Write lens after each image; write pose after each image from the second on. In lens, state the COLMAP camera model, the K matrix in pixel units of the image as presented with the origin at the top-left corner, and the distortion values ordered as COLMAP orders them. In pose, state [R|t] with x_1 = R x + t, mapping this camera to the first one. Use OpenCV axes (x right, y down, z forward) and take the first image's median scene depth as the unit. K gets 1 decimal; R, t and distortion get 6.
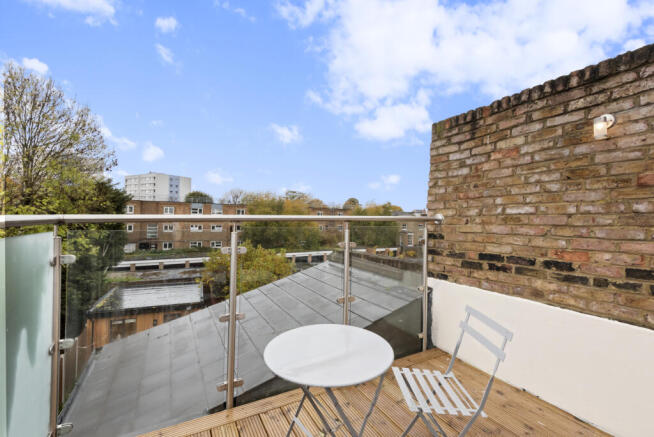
lens RADIAL K [[297.1, 0, 341.4], [0, 297.1, 214.5], [0, 0, 1]] dist [0.002259, 0.000100]
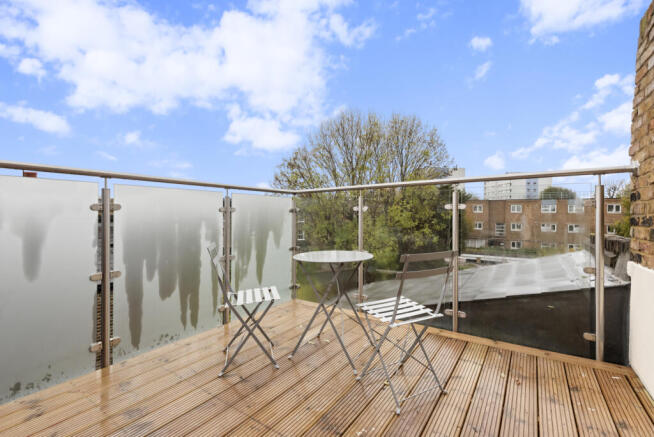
lens RADIAL K [[299.2, 0, 327.5], [0, 299.2, 220.5], [0, 0, 1]] dist [-0.000341, -0.000522]
pose [[0.433245, -0.001025, -0.901276, 0.116128], [0.018026, 0.999809, 0.007528, 0.020482], [0.901096, -0.019508, 0.433181, 0.022897]]
